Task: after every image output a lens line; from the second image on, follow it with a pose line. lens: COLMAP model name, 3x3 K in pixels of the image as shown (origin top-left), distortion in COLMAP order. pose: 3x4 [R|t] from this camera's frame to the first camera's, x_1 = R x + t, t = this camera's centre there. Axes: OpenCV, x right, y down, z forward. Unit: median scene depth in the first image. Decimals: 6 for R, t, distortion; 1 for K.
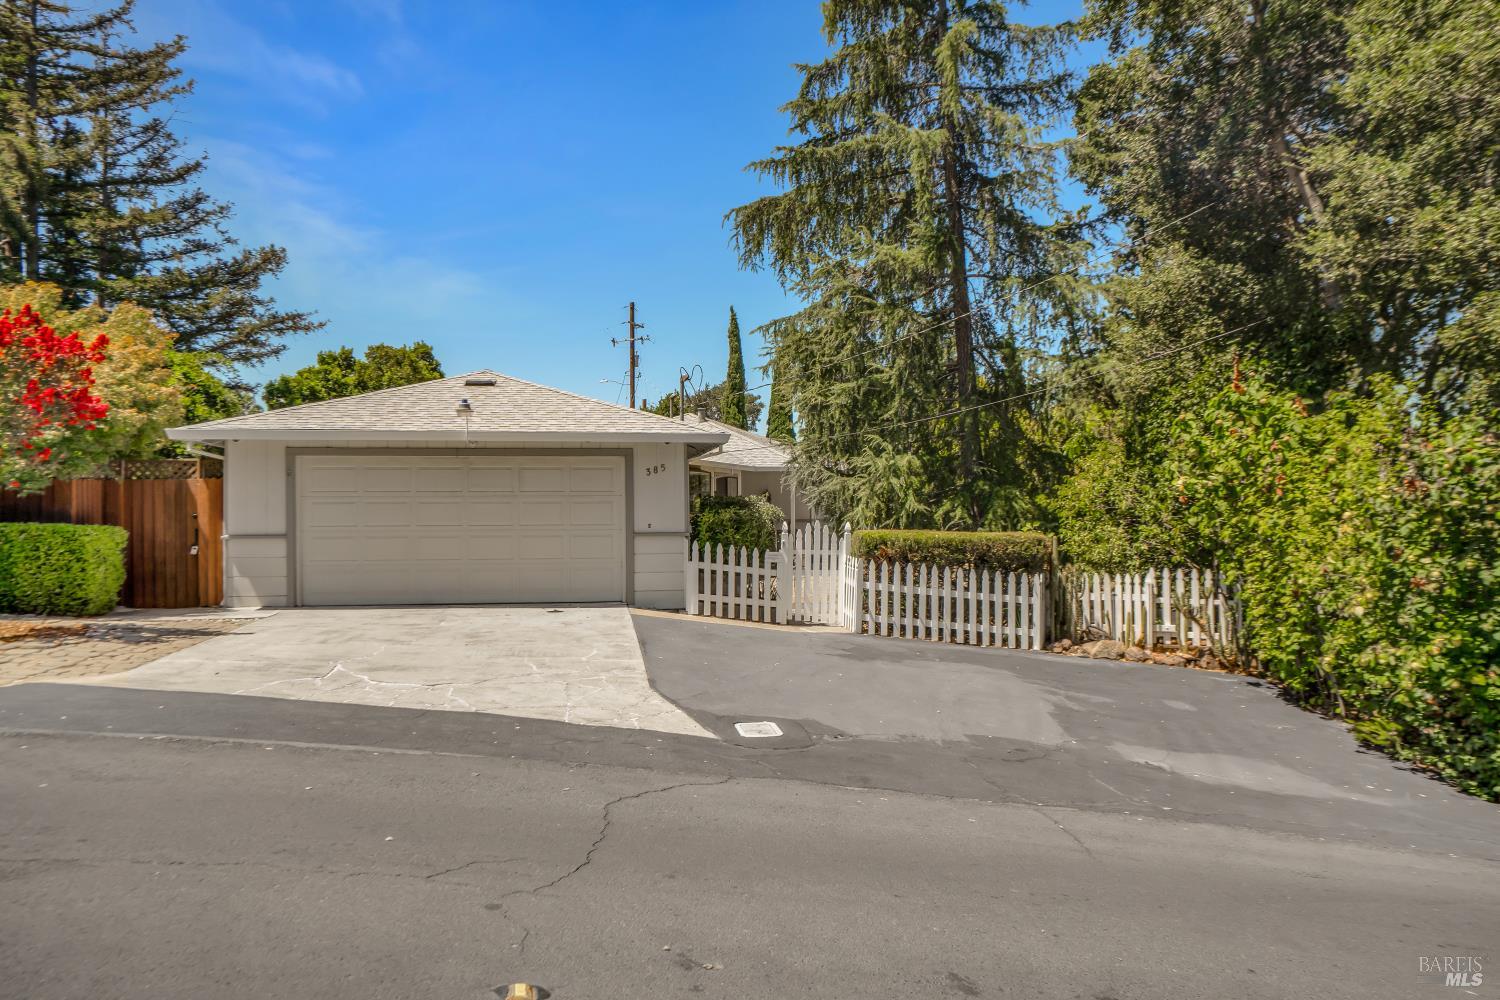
lens RADIAL K [[1116.7, 0, 745.8], [0, 1116.7, 491.7], [0, 0, 1]] dist [0.033130, 0.006140]
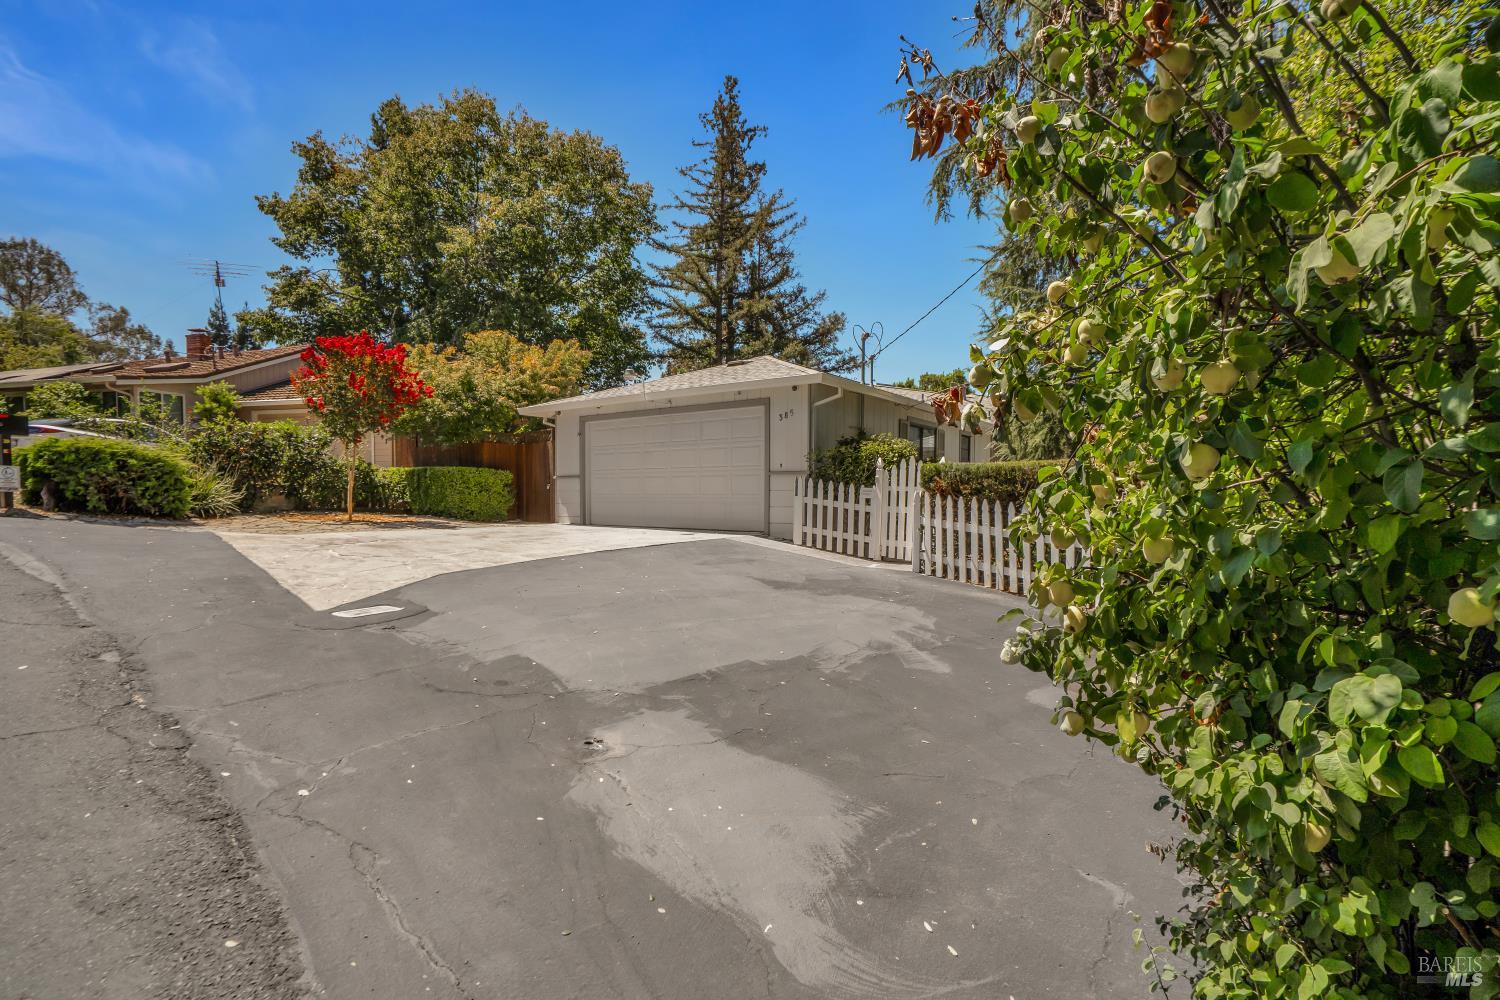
lens RADIAL K [[723.2, 0, 748.8], [0, 723.2, 503.3], [0, 0, 1]] dist [-0.019229, 0.001637]
pose [[0.712560, 0.011918, -0.701510, 0.410080], [-0.004907, 0.999916, 0.012004, 0.061231], [0.701594, -0.005112, 0.712559, 0.465359]]
